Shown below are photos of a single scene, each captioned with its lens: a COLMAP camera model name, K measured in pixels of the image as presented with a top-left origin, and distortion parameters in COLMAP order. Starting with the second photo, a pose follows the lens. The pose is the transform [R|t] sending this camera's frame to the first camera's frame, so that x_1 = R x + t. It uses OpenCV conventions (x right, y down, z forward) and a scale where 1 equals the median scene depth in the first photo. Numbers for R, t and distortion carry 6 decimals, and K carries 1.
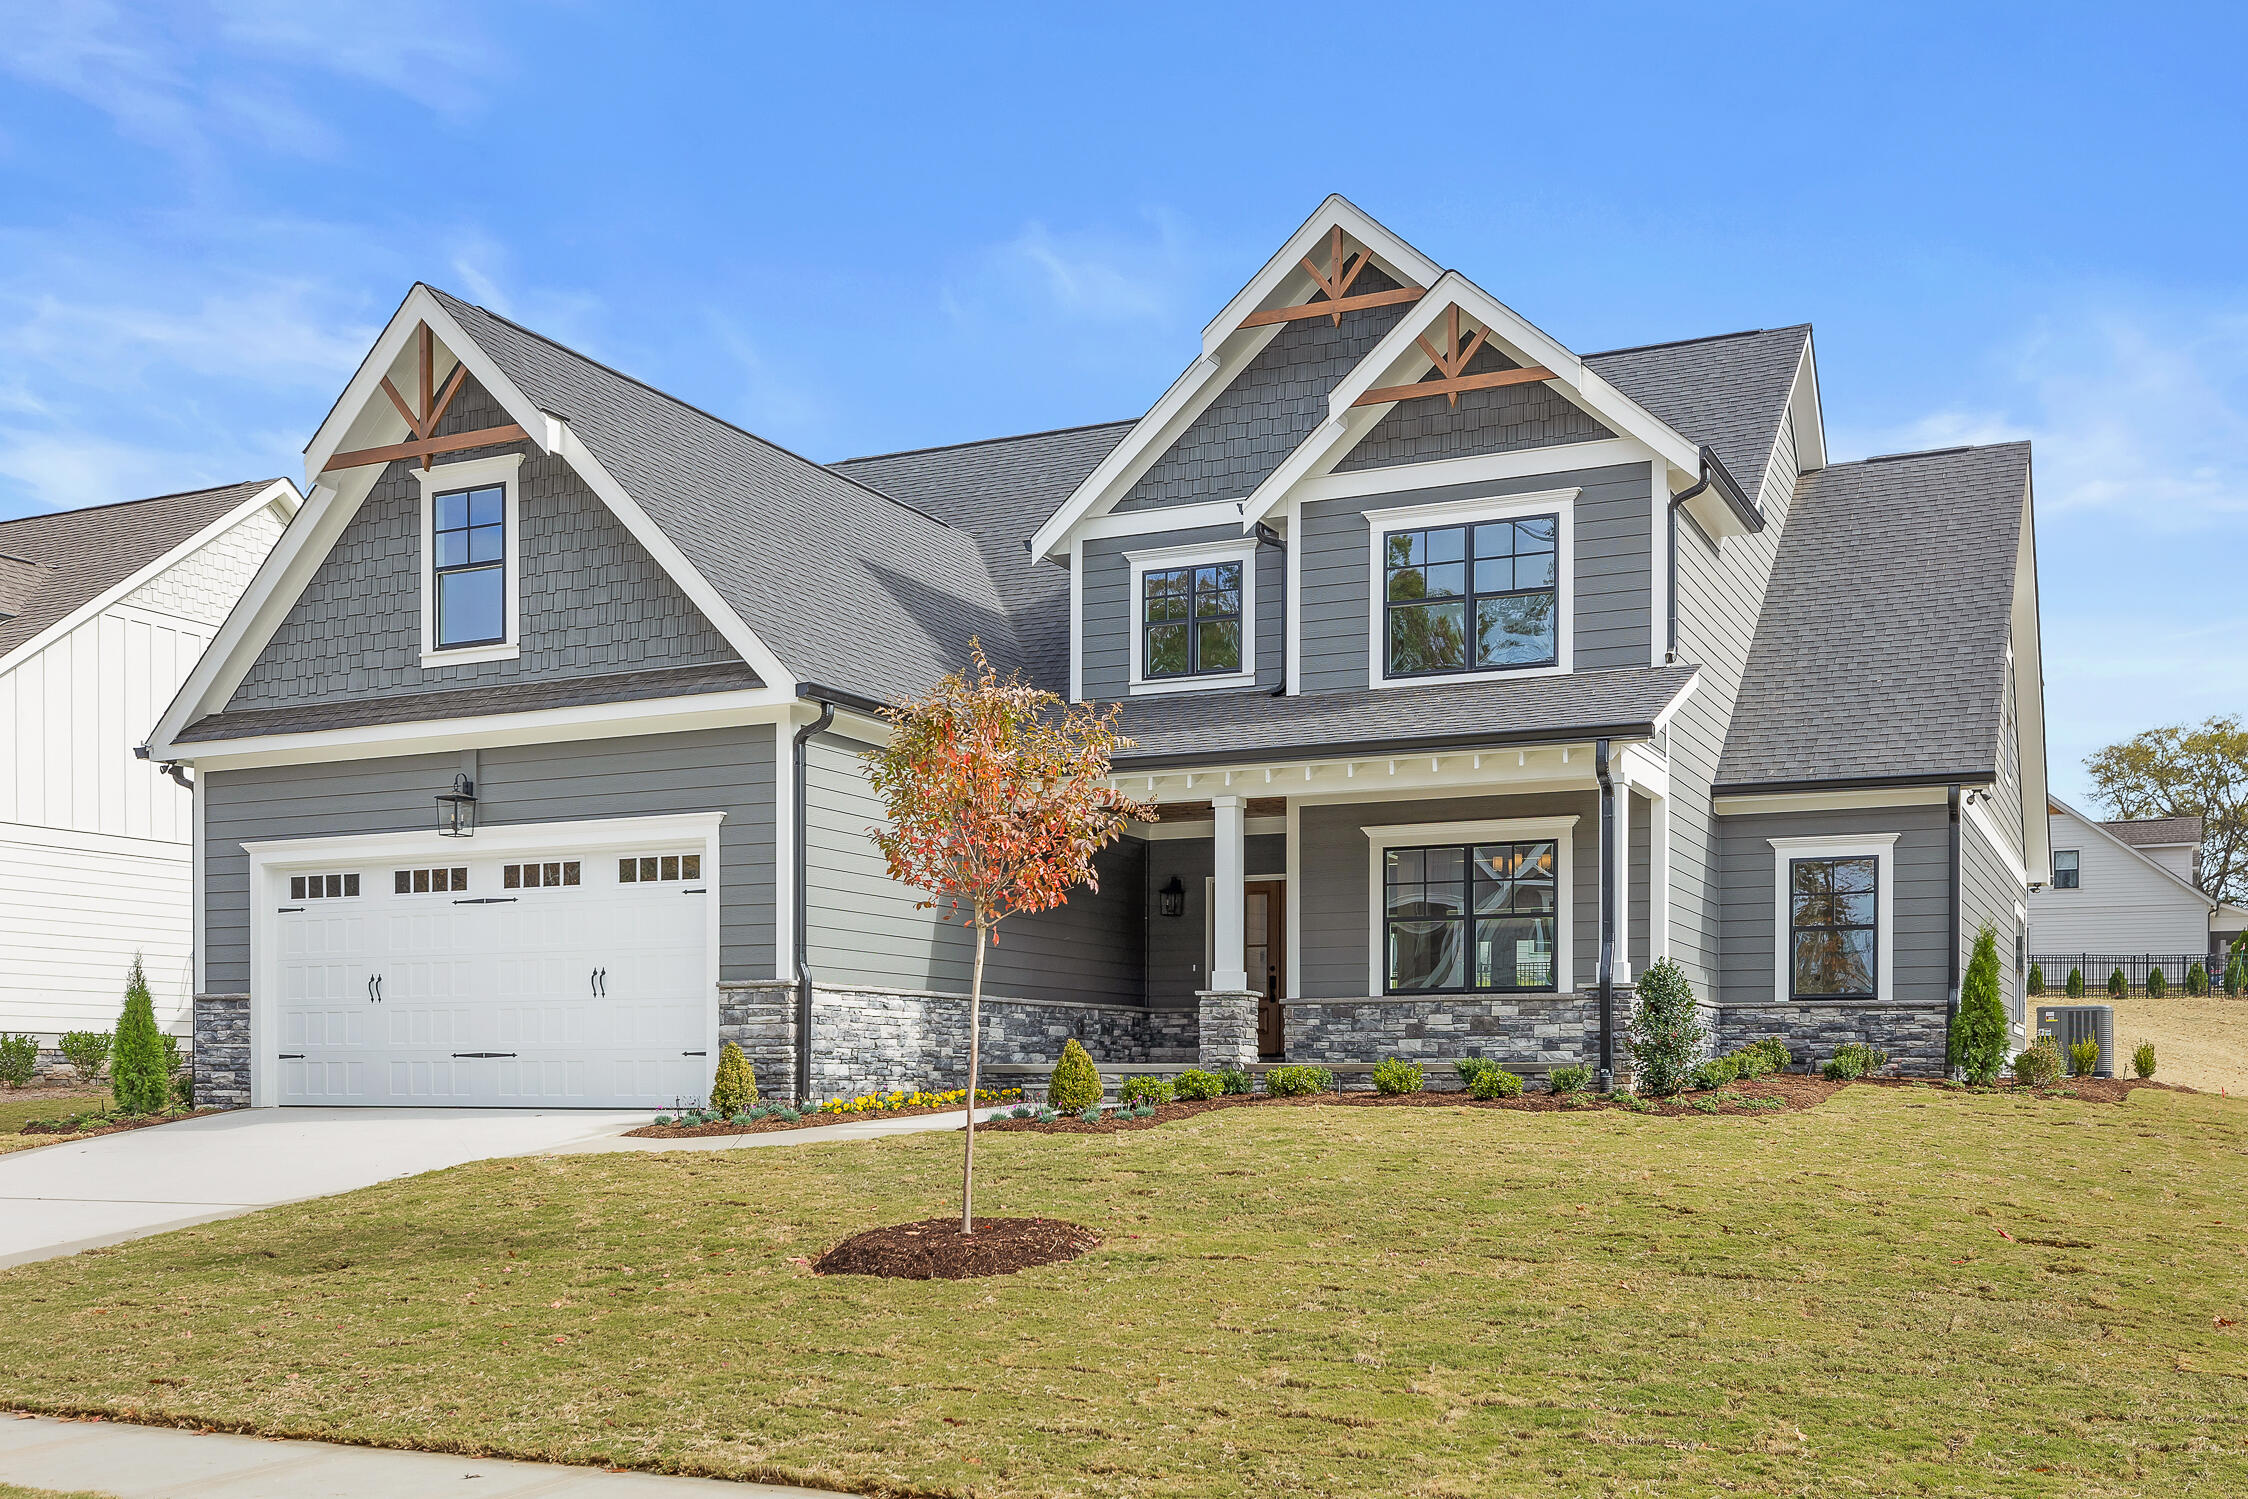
lens RADIAL K [[2151.9, 0, 1124.4], [0, 2151.9, 1077.4], [0, 0, 1]] dist [-0.010730, 0.010240]
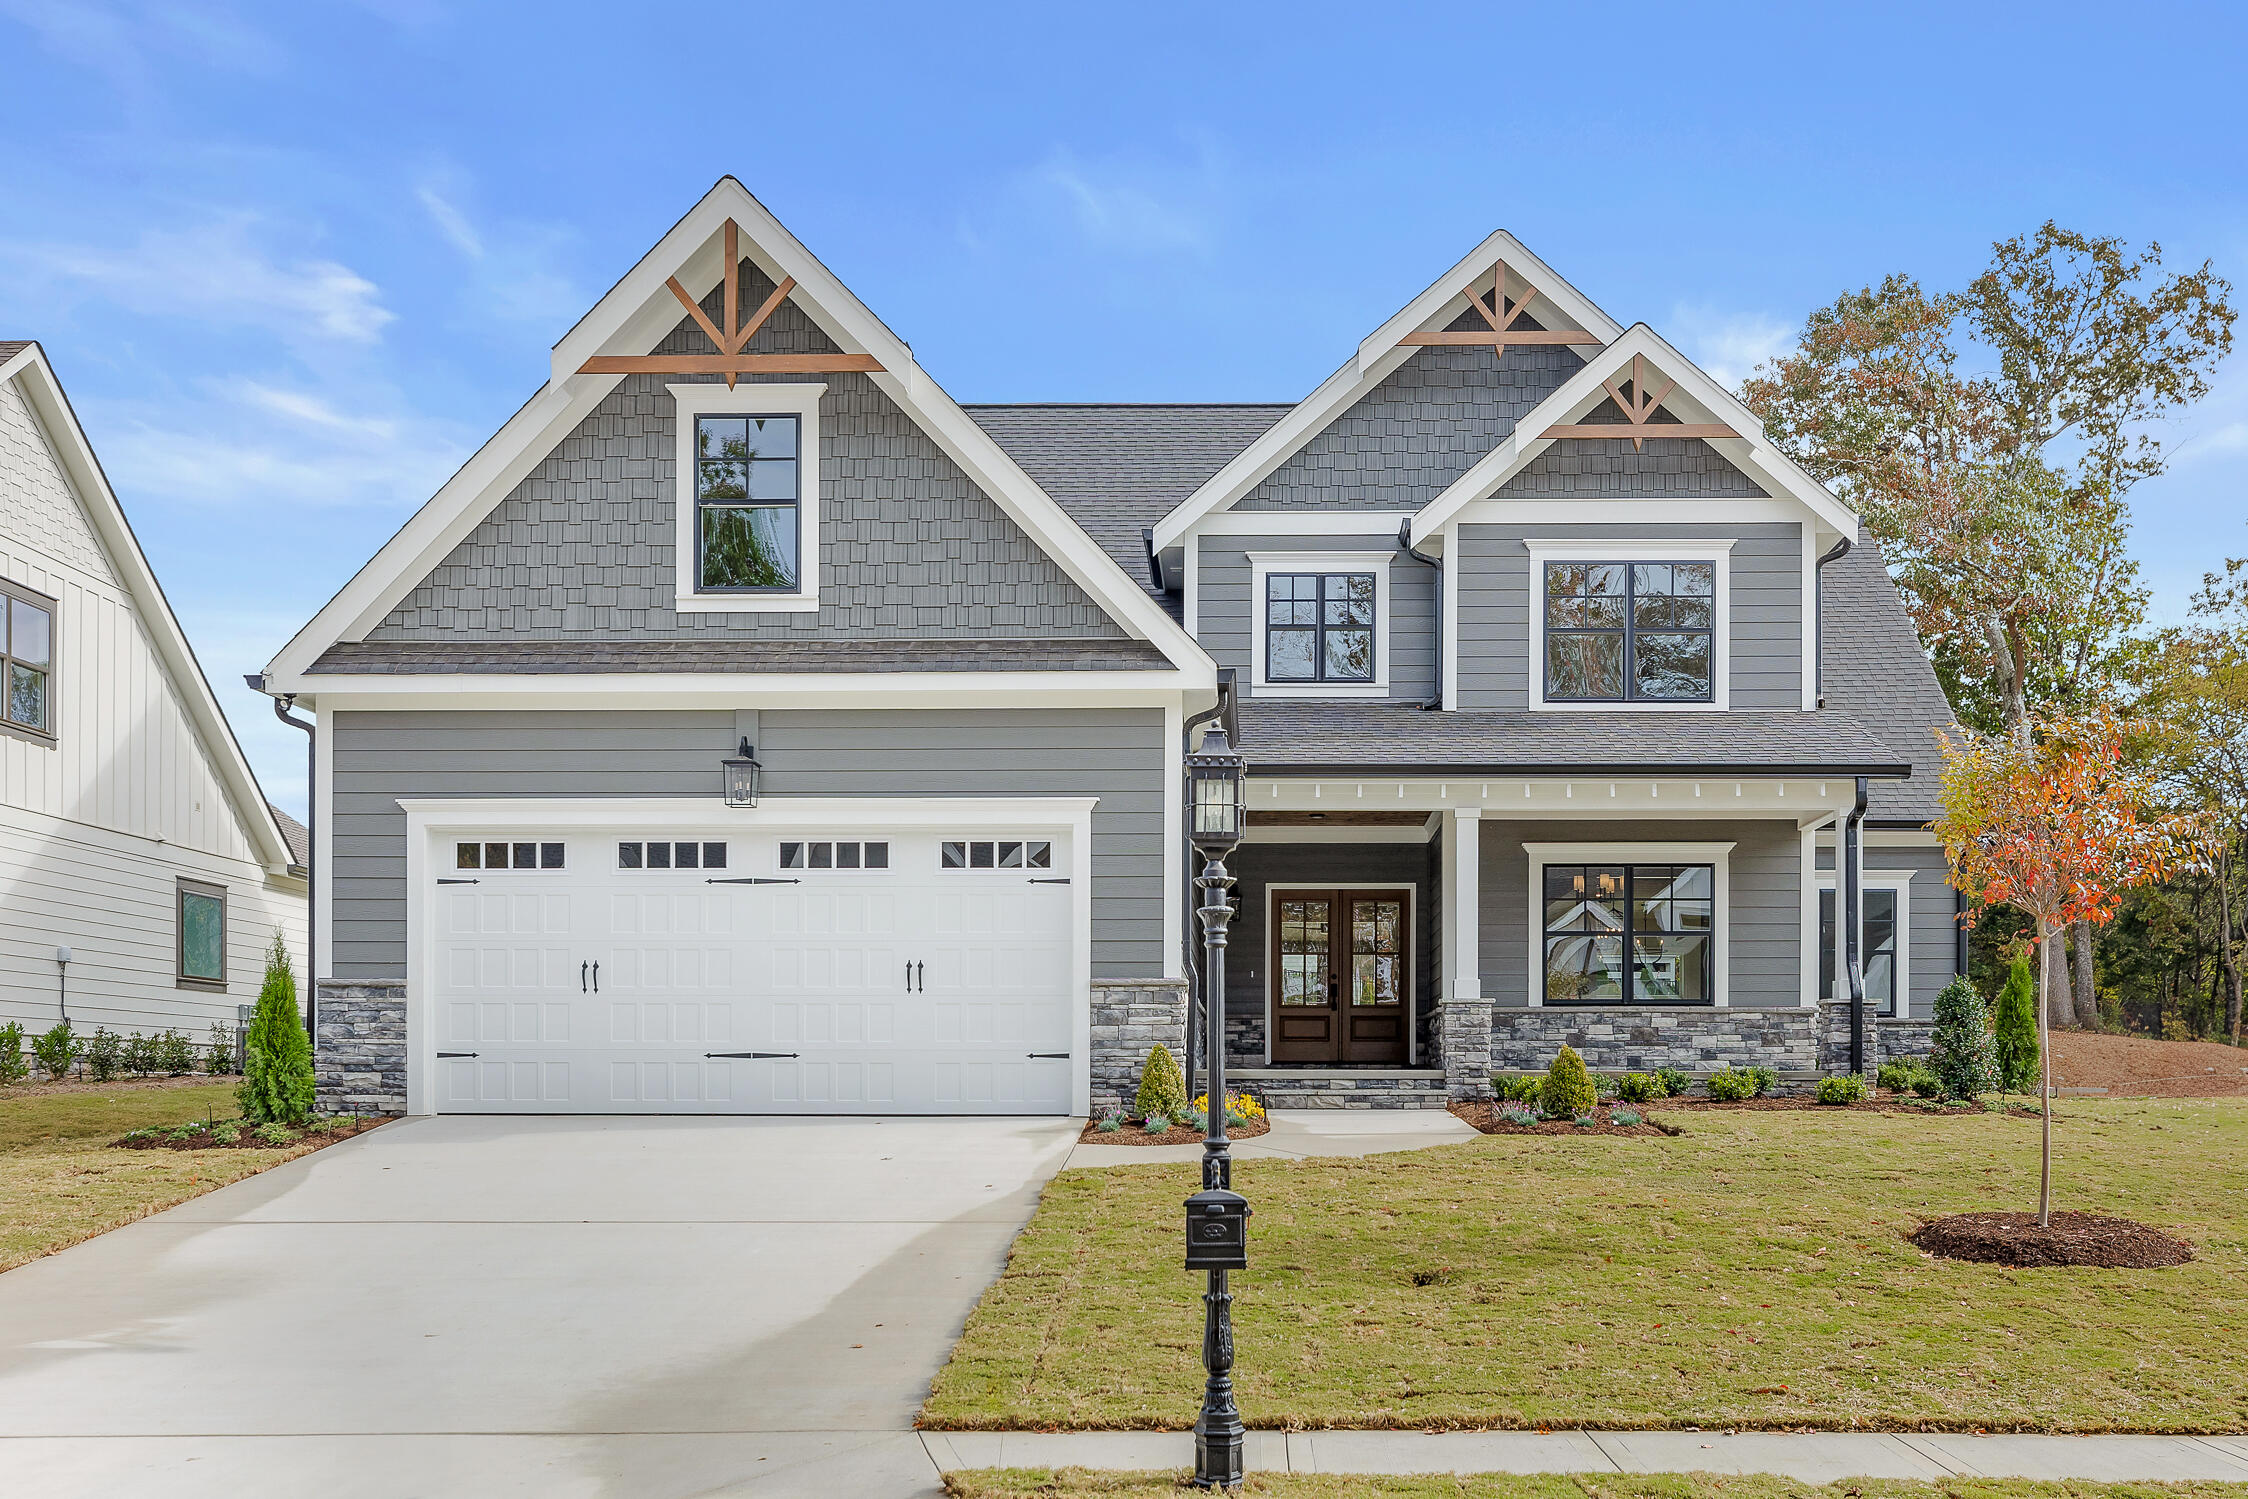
lens RADIAL K [[2237.0, 0, 1132.7], [0, 2237.0, 1070.8], [0, 0, 1]] dist [-0.006523, -0.005371]
pose [[0.916377, 0.006198, 0.400268, -0.506096], [-0.002552, 0.999950, -0.009640, 0.004251], [-0.400308, 0.007812, 0.916347, 0.092227]]
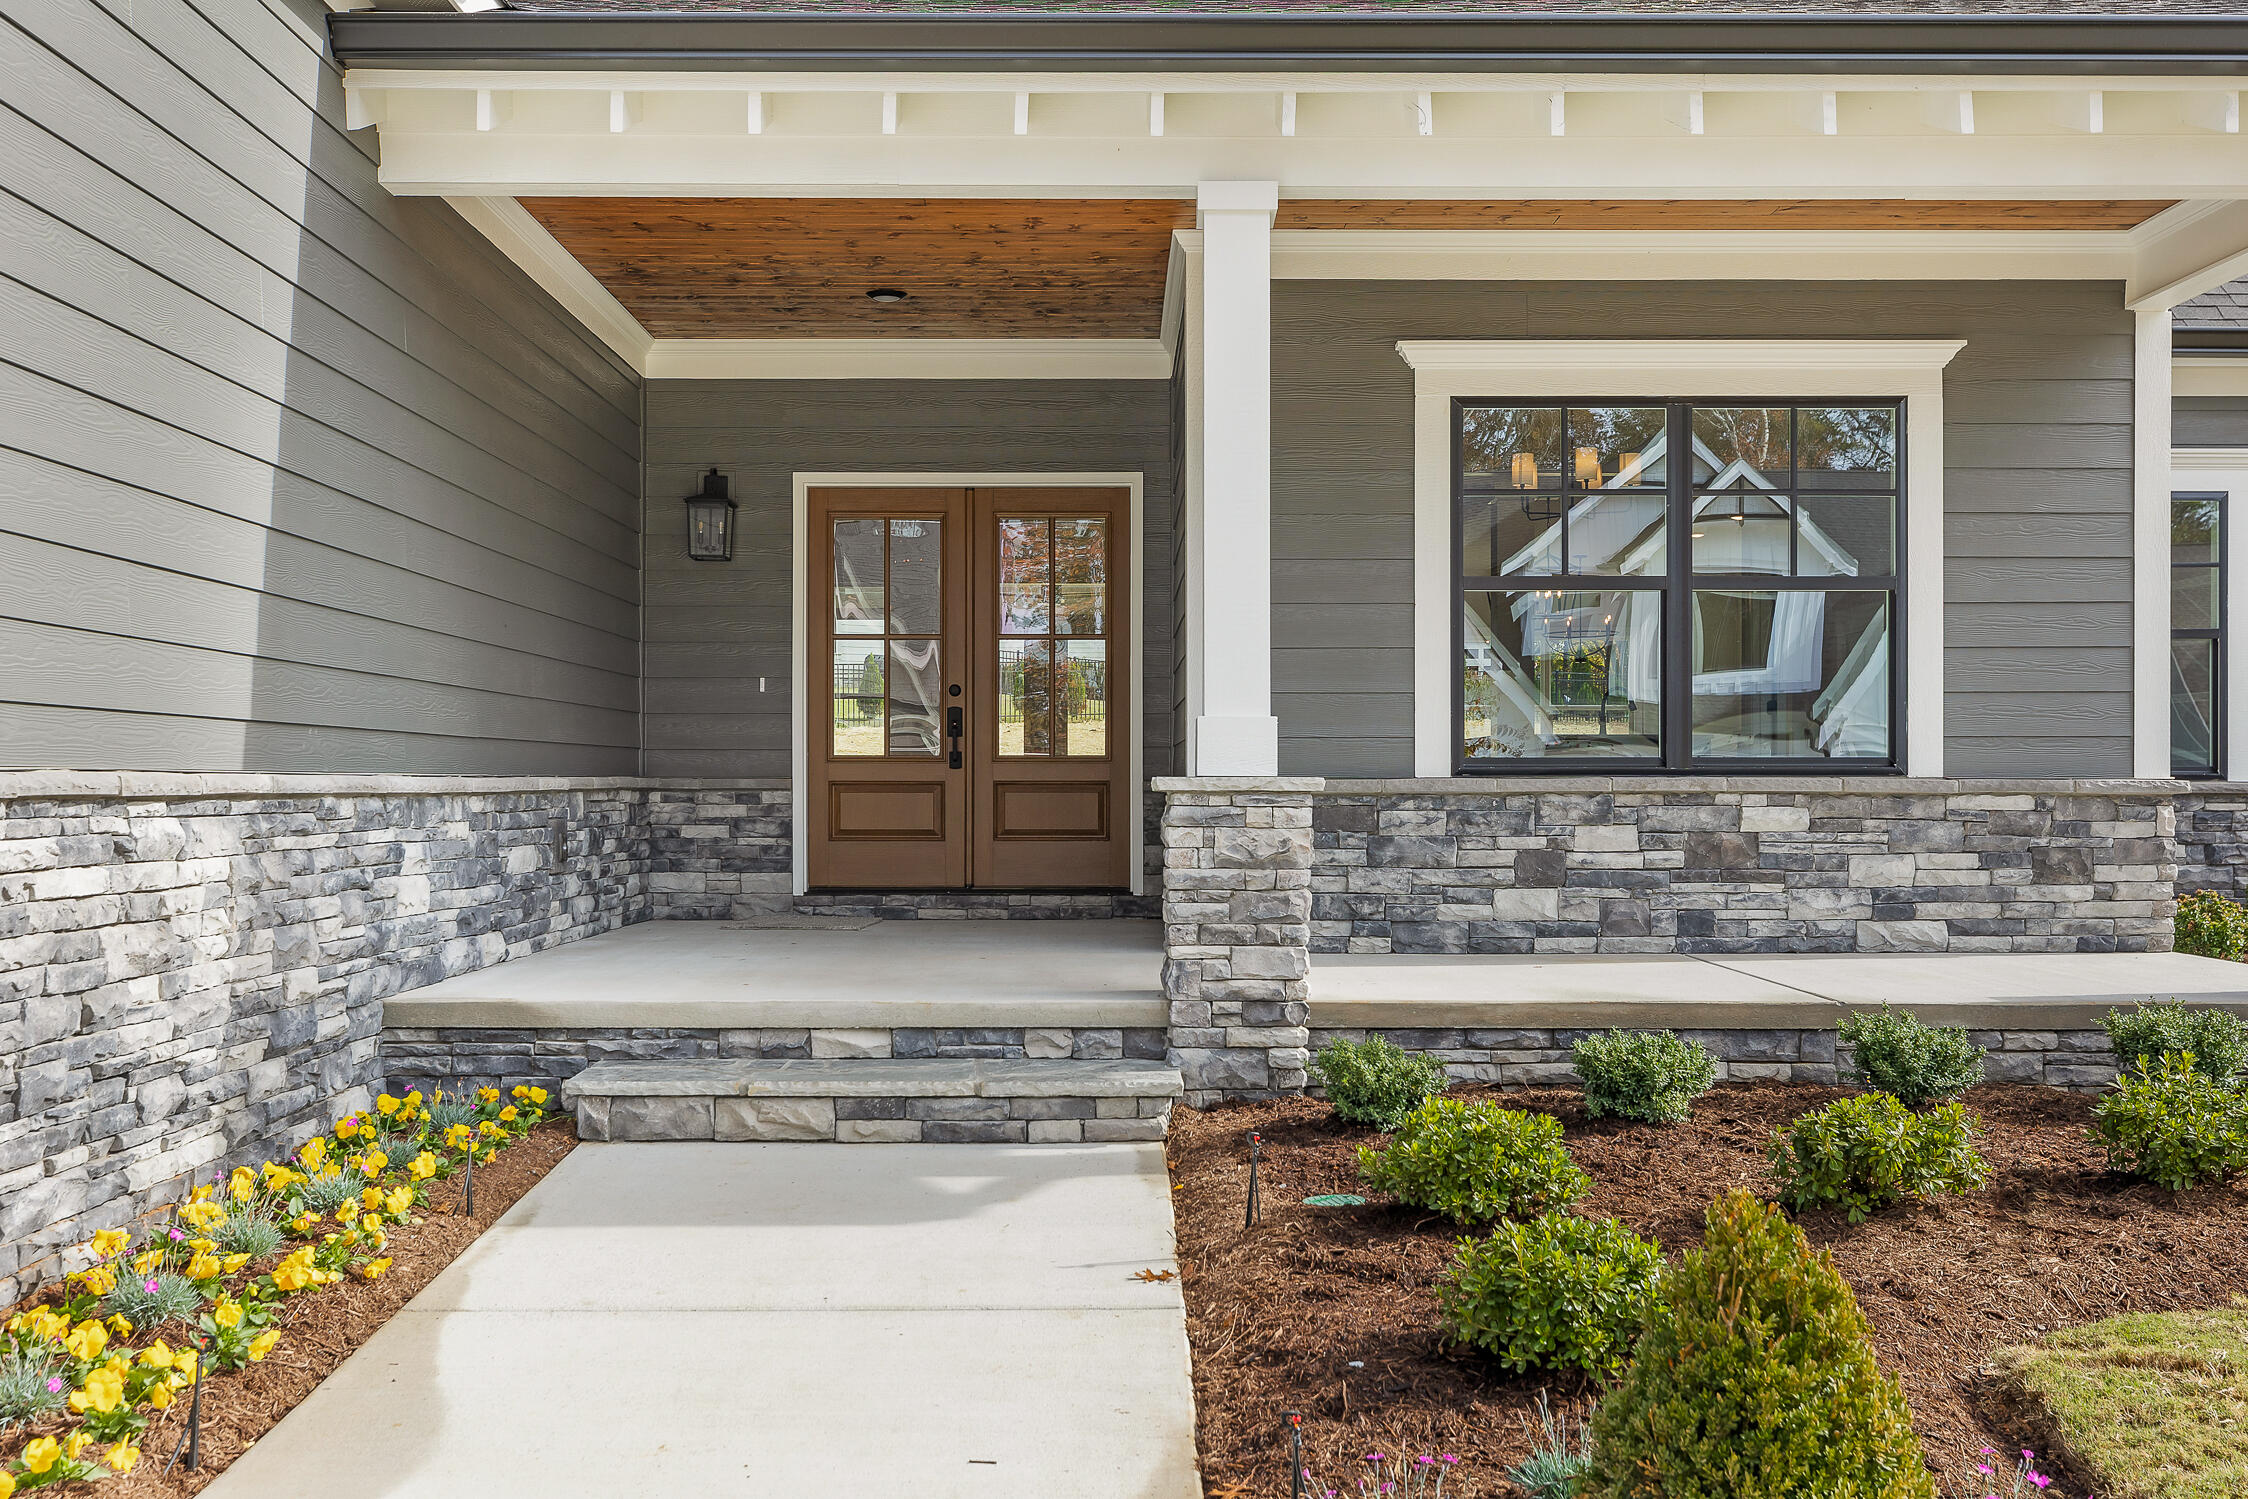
lens RADIAL K [[2142.8, 0, 1067.6], [0, 2142.8, 756.2], [0, 0, 1]] dist [0.007638, -0.004582]
pose [[0.901037, 0.003461, 0.433729, -0.114102], [-0.000504, 0.999976, -0.006930, -0.039951], [-0.433742, 0.006026, 0.901017, 0.697798]]
